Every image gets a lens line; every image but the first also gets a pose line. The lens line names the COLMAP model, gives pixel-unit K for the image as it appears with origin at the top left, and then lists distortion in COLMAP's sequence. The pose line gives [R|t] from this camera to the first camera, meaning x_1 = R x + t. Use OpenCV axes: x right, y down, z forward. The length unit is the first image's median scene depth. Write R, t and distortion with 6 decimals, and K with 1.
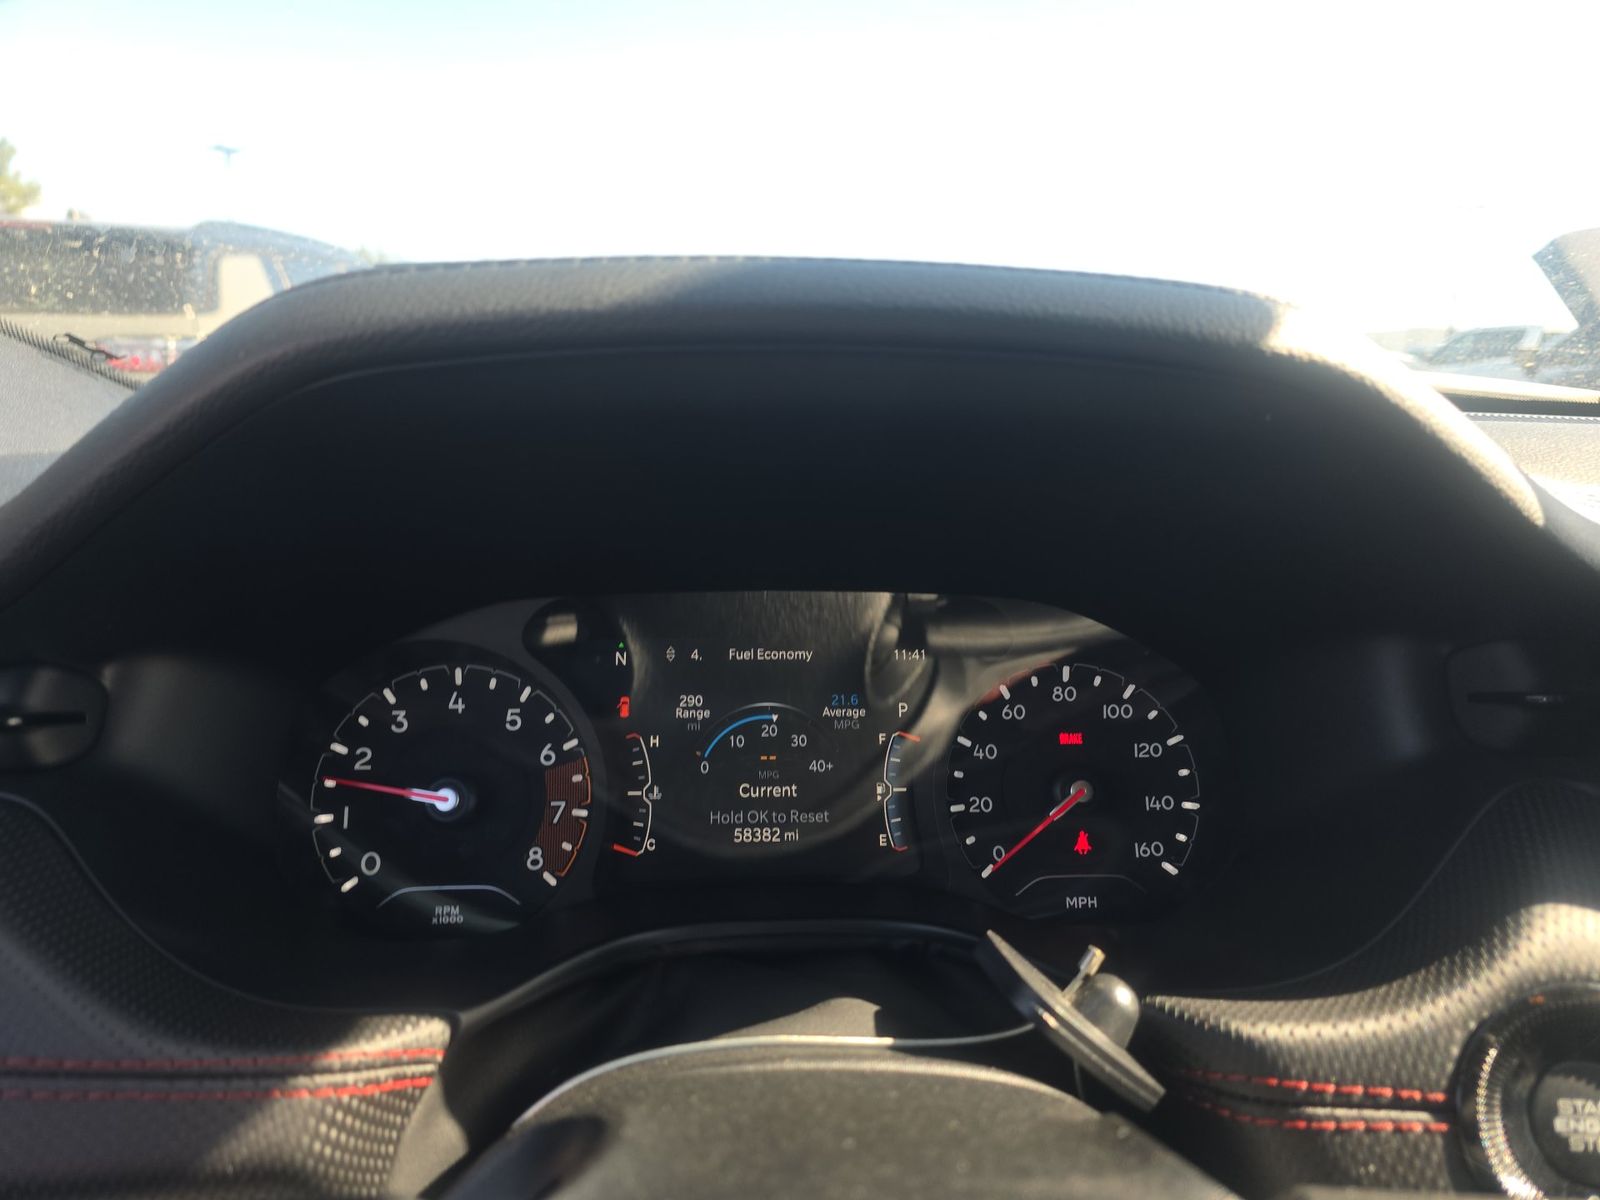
lens RADIAL K [[1062.8, 0, 791.4], [0, 1062.8, 601.0], [0, 0, 1]] dist [0.089420, -0.060661]
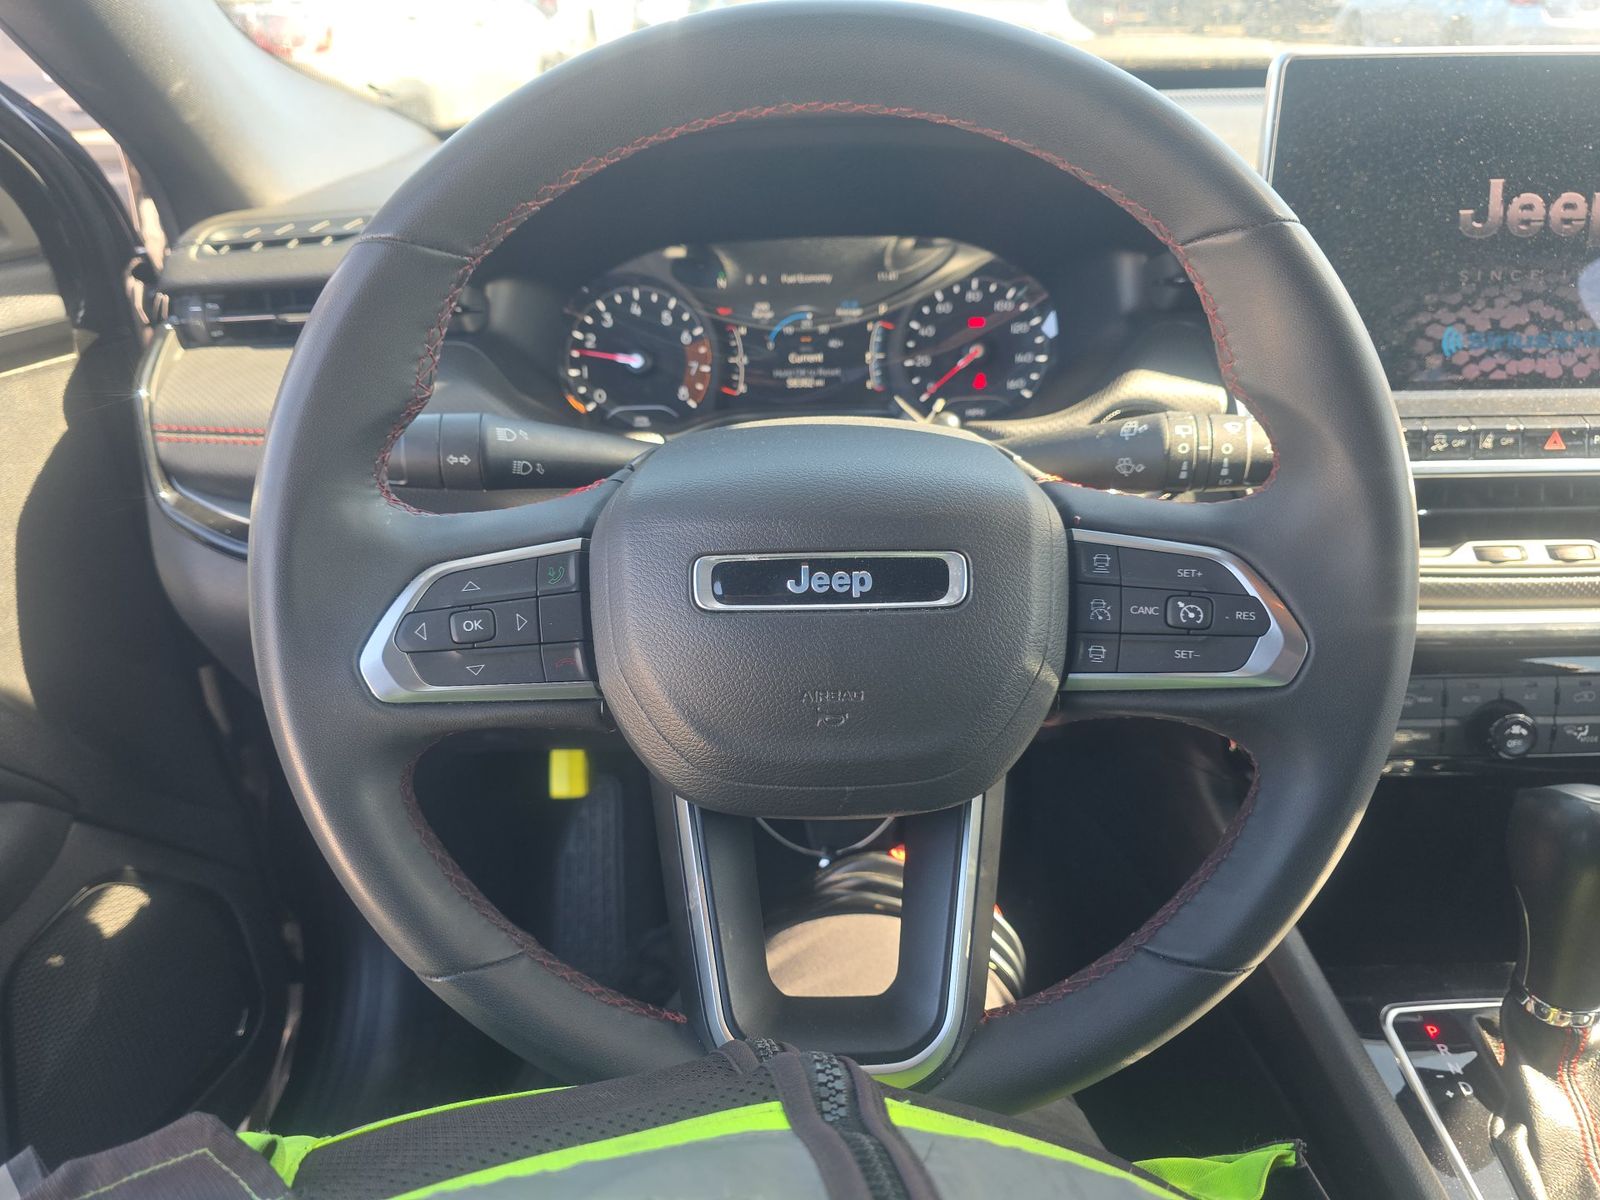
lens RADIAL K [[1062.8, 0, 791.4], [0, 1062.8, 601.0], [0, 0, 1]] dist [0.089420, -0.060661]
pose [[0.996940, -0.005950, -0.077944, 0.095190], [0.029344, 0.952665, 0.302601, 0.022786], [0.072454, -0.303962, 0.949925, -0.876337]]
